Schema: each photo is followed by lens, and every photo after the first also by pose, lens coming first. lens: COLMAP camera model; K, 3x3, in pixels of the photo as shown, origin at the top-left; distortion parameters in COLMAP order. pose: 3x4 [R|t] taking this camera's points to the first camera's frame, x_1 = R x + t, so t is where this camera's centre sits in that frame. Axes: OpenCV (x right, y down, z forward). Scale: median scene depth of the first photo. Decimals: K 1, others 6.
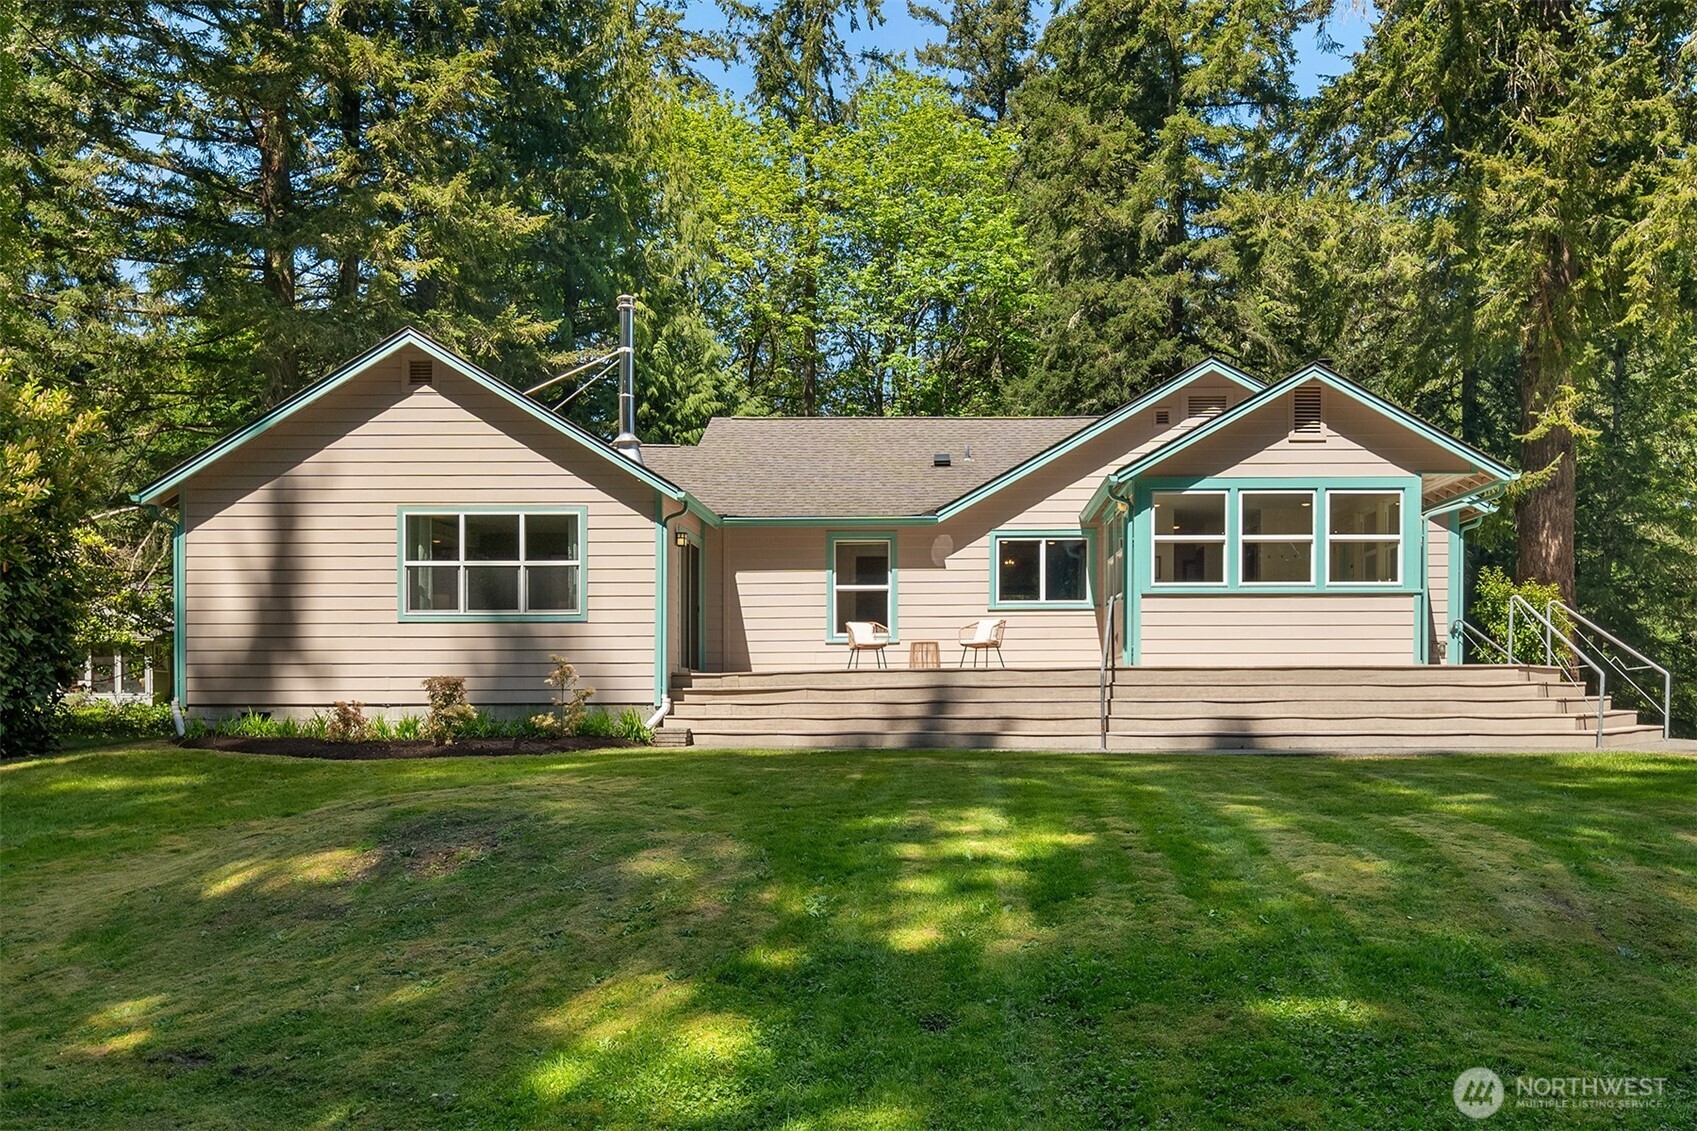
lens RADIAL K [[1272.8, 0, 849.0], [0, 1272.8, 709.1], [0, 0, 1]] dist [0.009151, 0.001982]
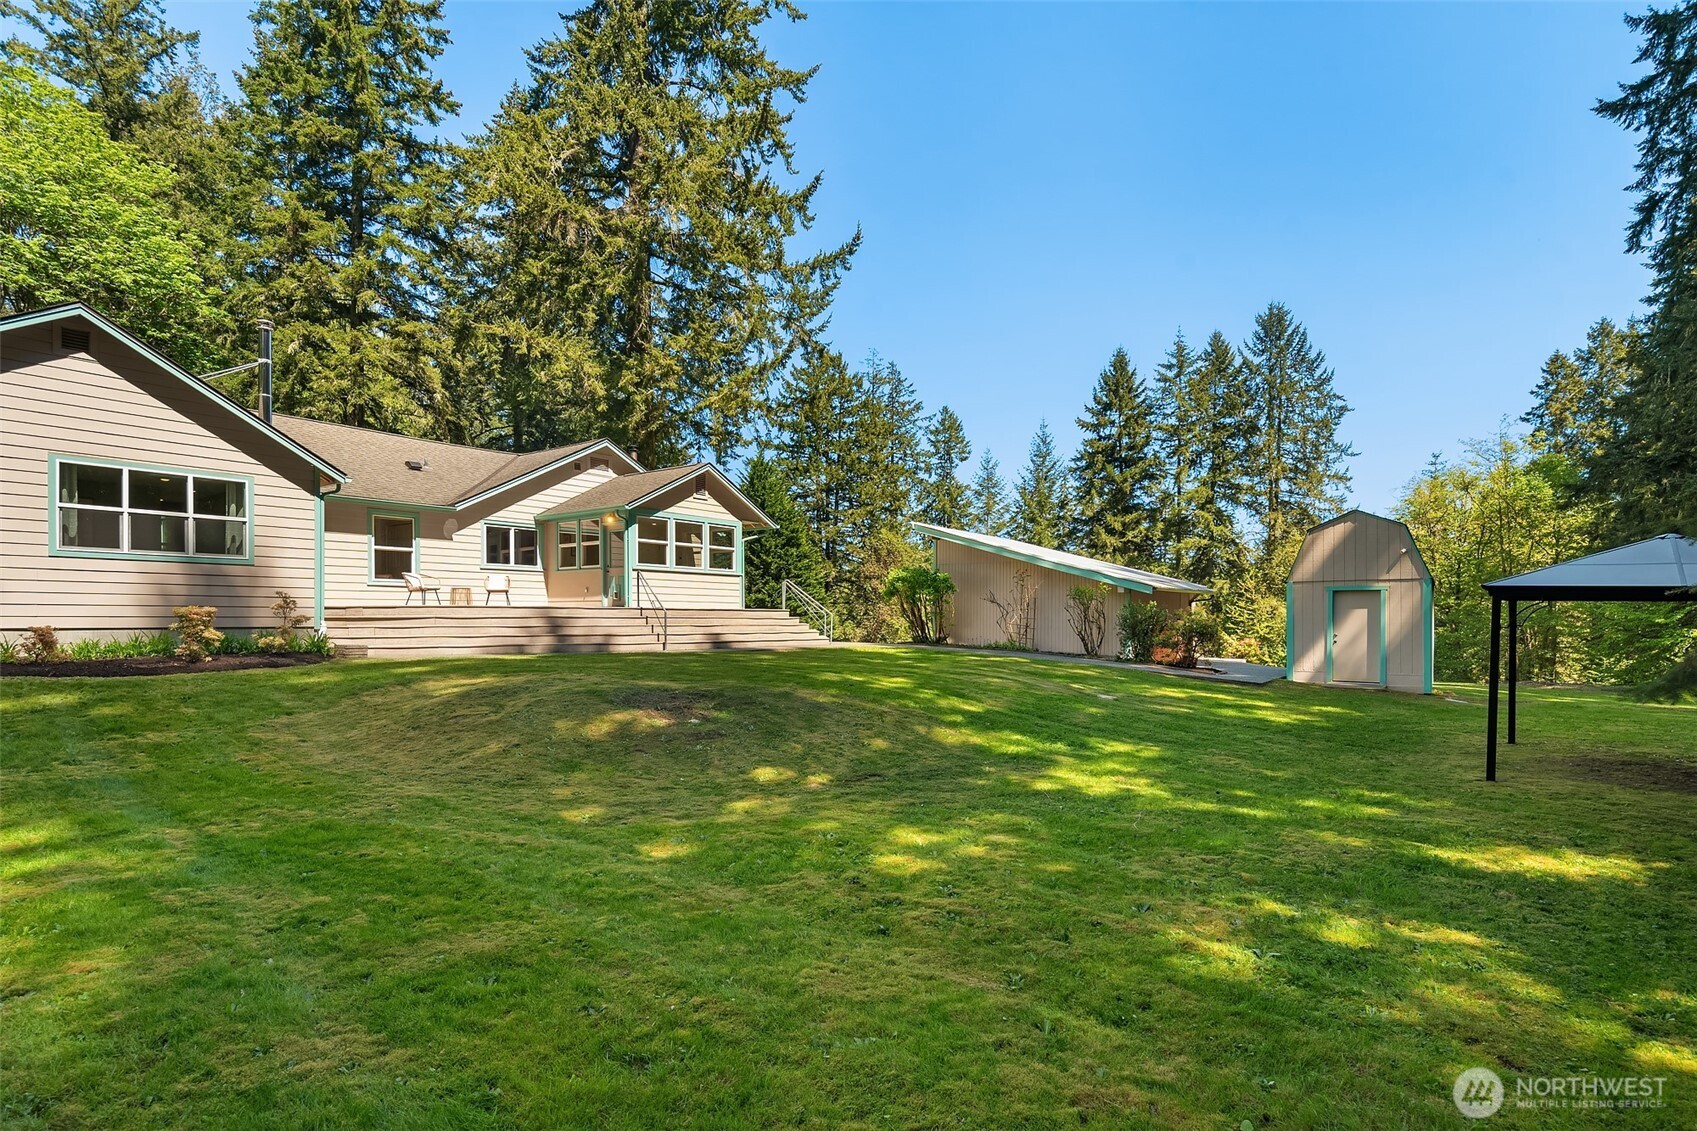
lens RADIAL K [[773.0, 0, 859.3], [0, 773.0, 616.2], [0, 0, 1]] dist [-0.000039, -0.000216]
pose [[0.640871, 0.009449, 0.767591, -0.416418], [0.003104, 0.999884, -0.014900, -0.002491], [-0.767642, 0.011932, 0.640767, 0.013905]]
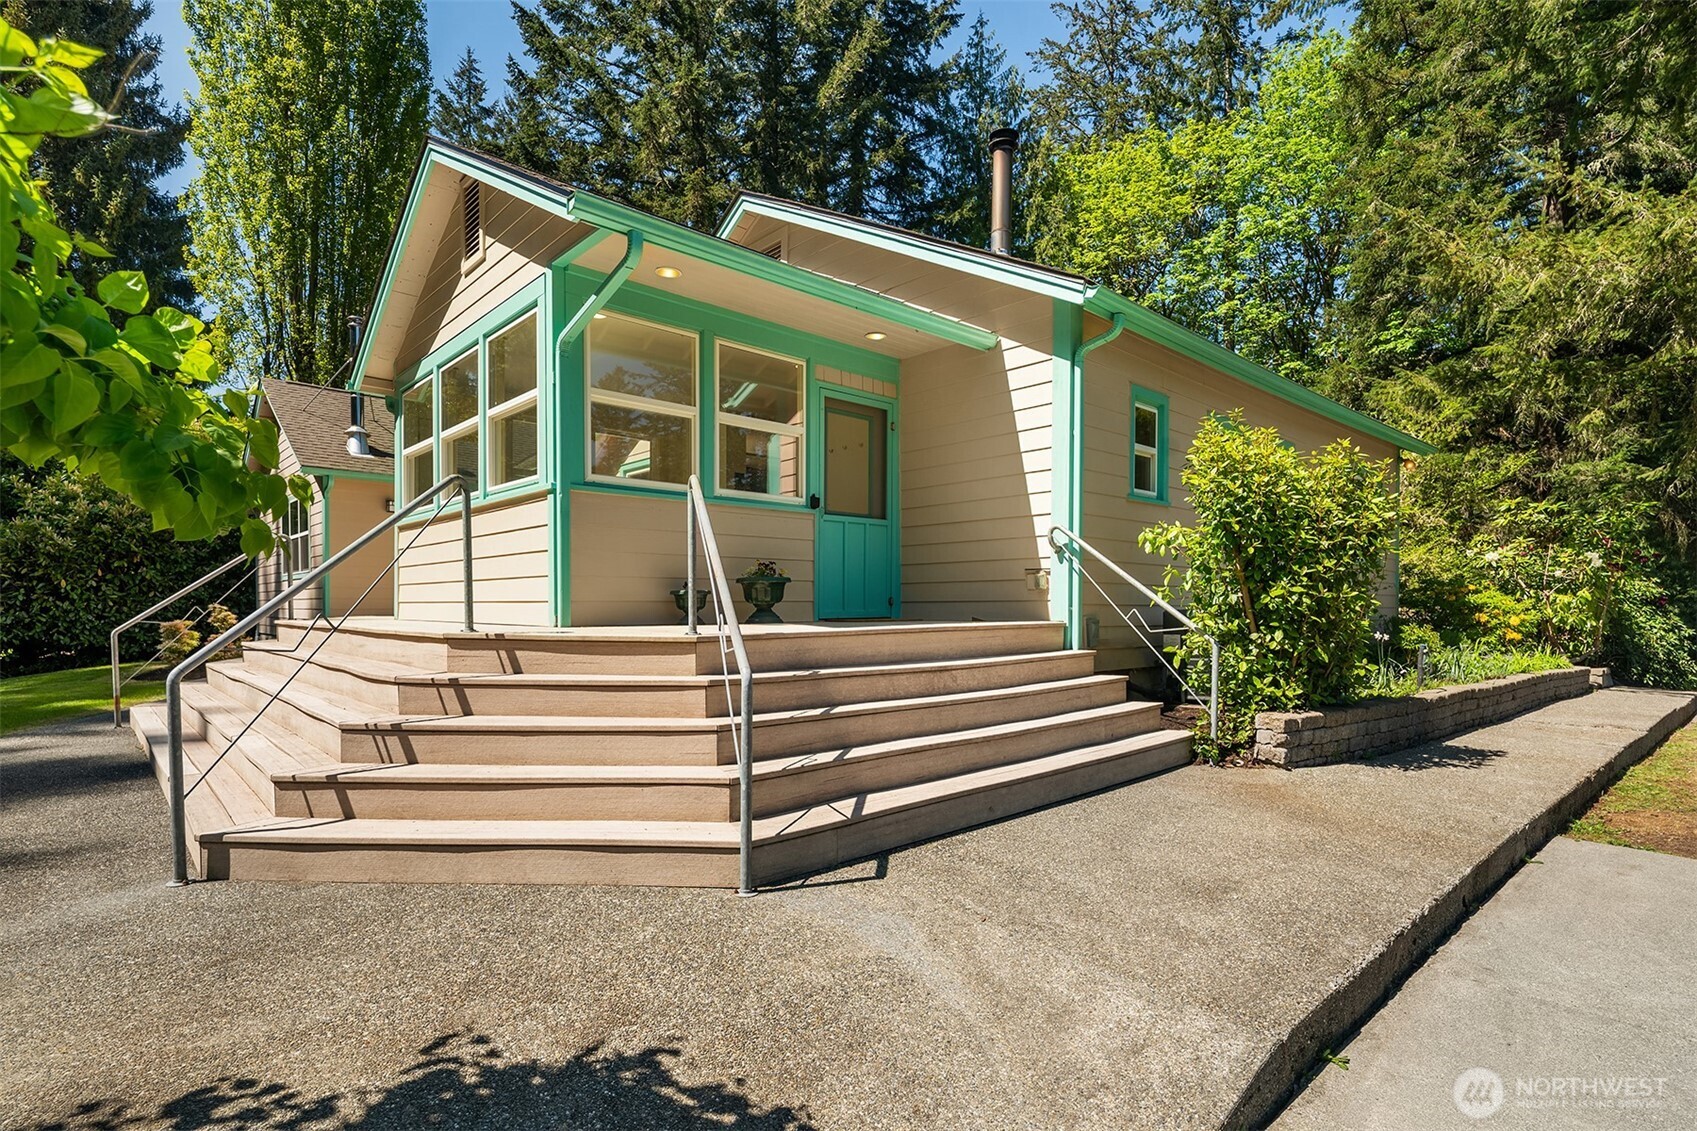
lens RADIAL K [[773.0, 0, 859.3], [0, 773.0, 616.2], [0, 0, 1]] dist [-0.000039, -0.000216]
pose [[0.706906, 0.013099, -0.707186, 0.749250], [-0.010129, 0.999913, 0.008397, -0.041333], [0.707235, 0.001227, 0.706977, 0.842313]]
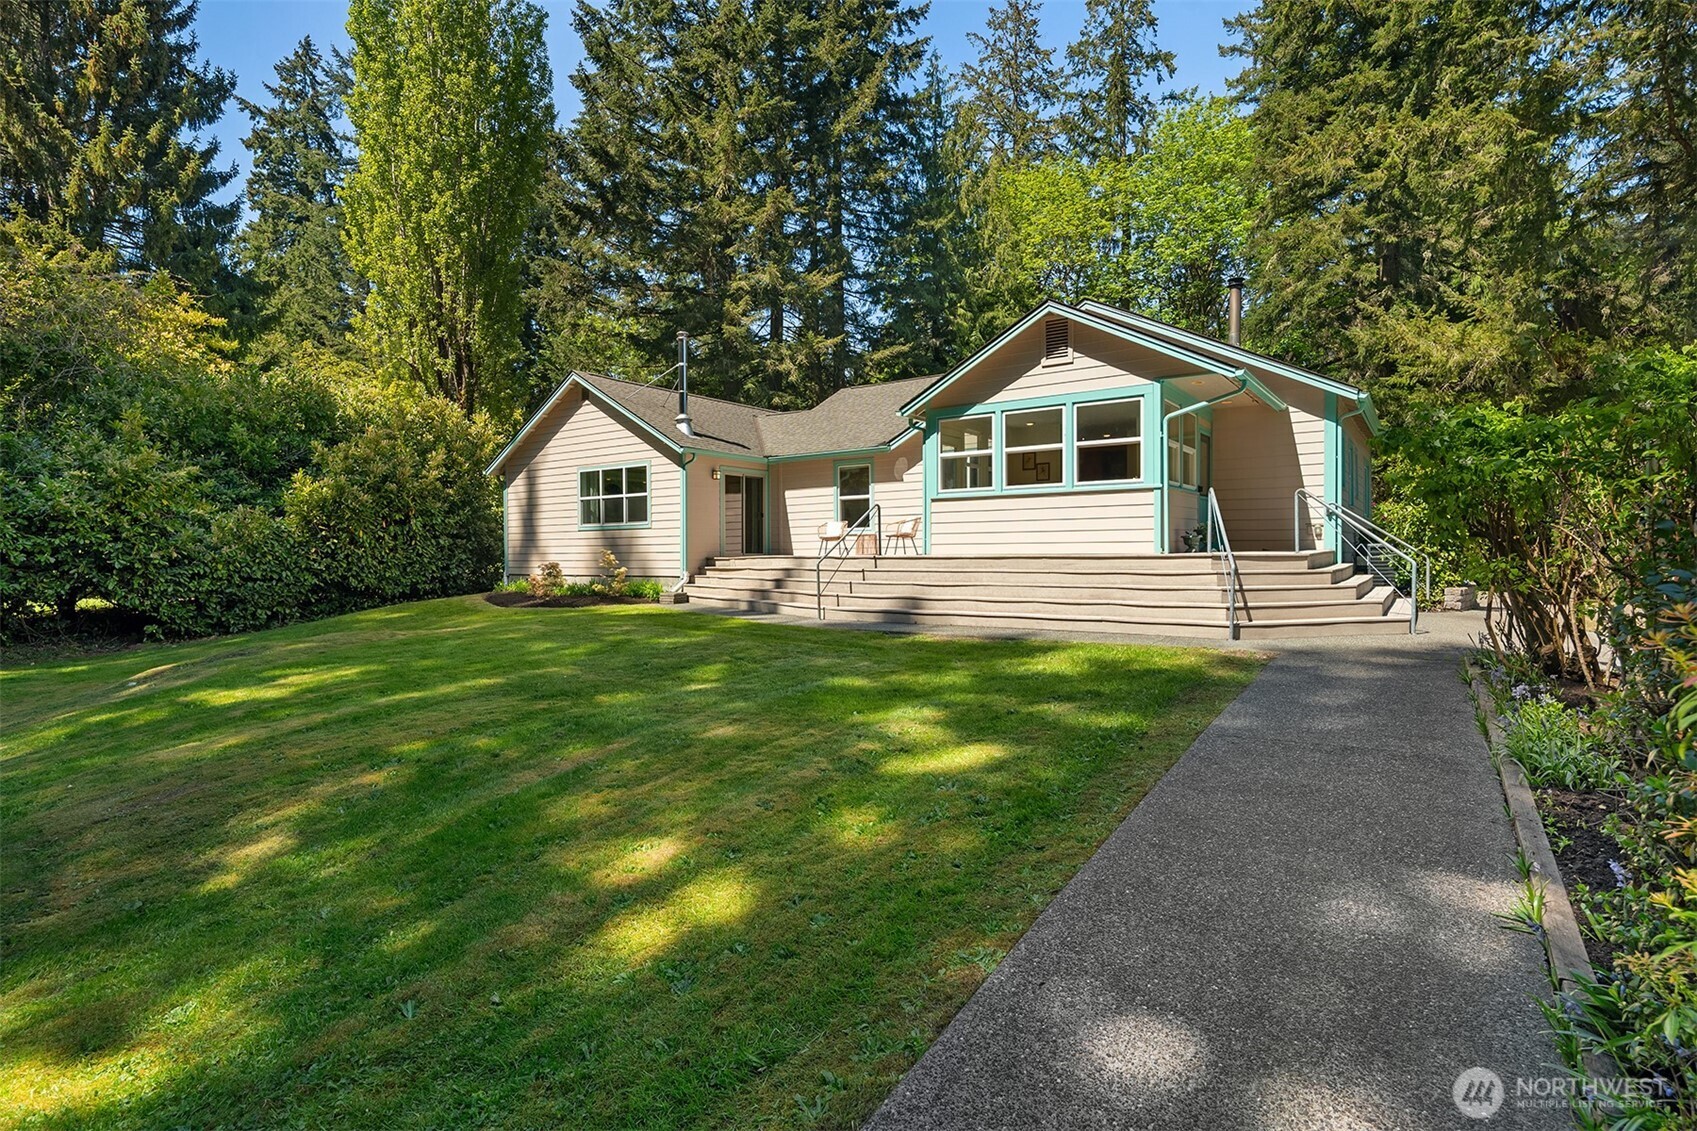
lens RADIAL K [[770.7, 0, 825.4], [0, 770.7, 559.0], [0, 0, 1]] dist [0.001813, 0.000129]
pose [[0.828634, 0.001569, -0.559788, 0.568985], [0.000772, 0.999992, 0.003945, -0.031210], [0.559790, -0.003701, 0.828626, 0.274959]]
